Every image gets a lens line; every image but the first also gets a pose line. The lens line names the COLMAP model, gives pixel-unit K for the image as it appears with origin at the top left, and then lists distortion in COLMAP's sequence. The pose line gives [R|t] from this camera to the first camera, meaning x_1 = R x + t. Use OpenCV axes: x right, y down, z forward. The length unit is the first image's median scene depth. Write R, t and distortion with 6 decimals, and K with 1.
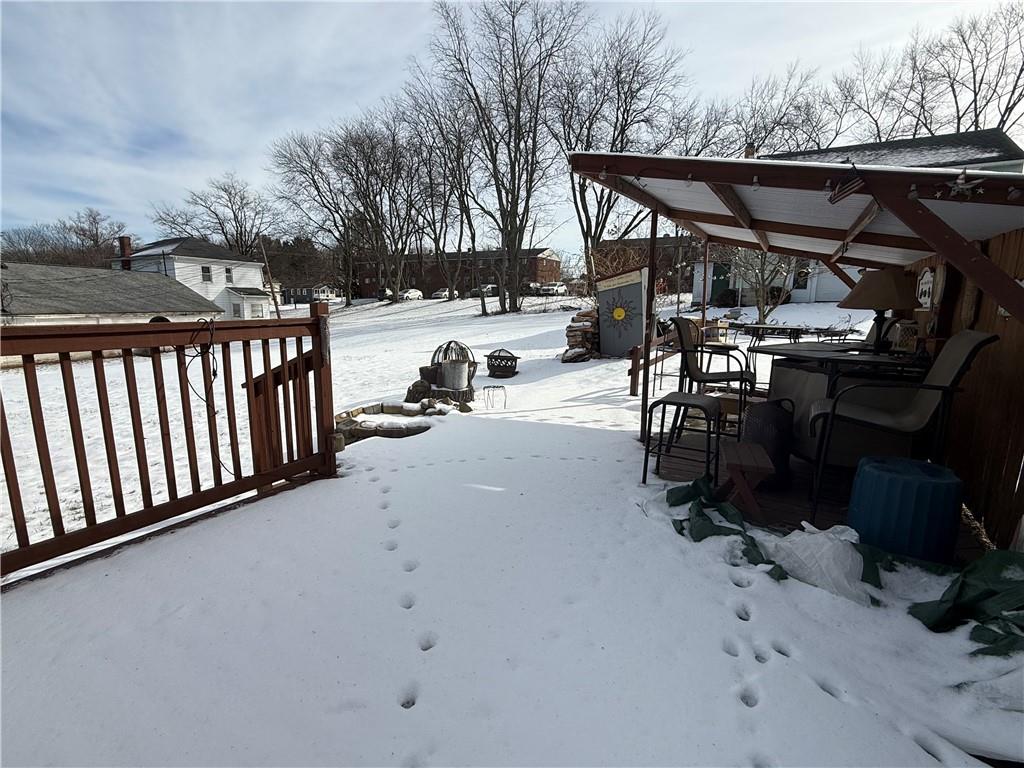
lens RADIAL K [[468.3, 0, 512.0], [0, 468.3, 384.0], [0, 0, 1]] dist [0.003020, 0.000061]
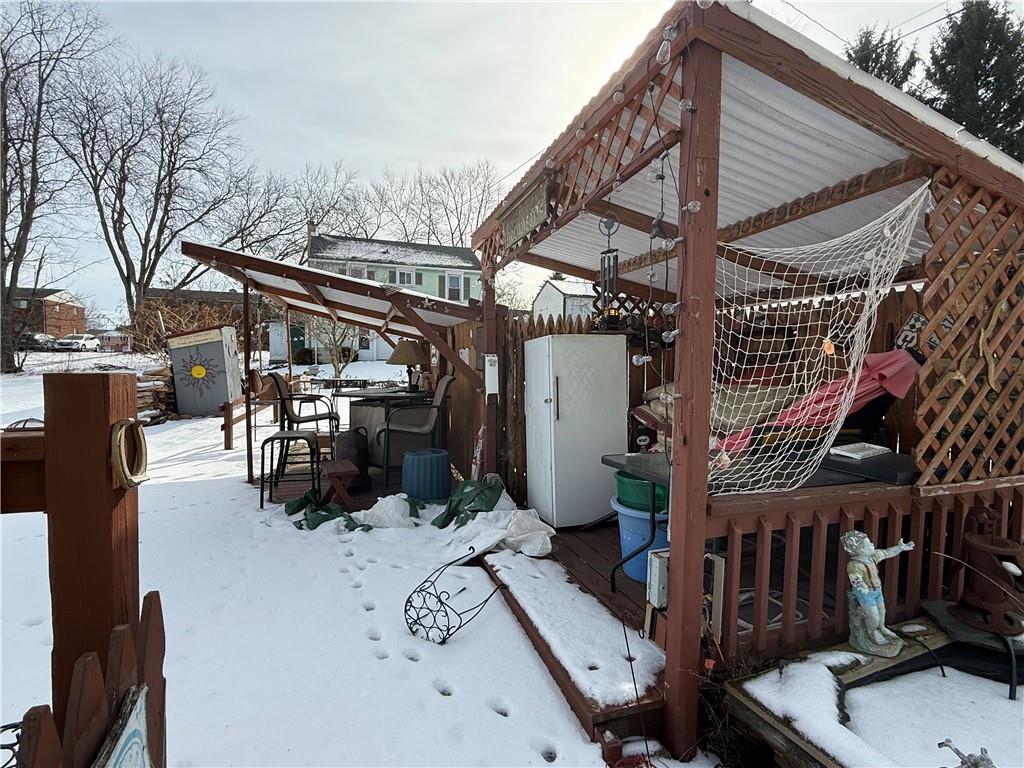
lens RADIAL K [[468.3, 0, 512.0], [0, 468.3, 384.0], [0, 0, 1]] dist [0.003020, 0.000061]
pose [[0.664044, -0.035907, 0.746831, -0.065962], [0.126748, 0.989796, -0.065110, 0.020279], [-0.736872, 0.137895, 0.661819, -0.115310]]
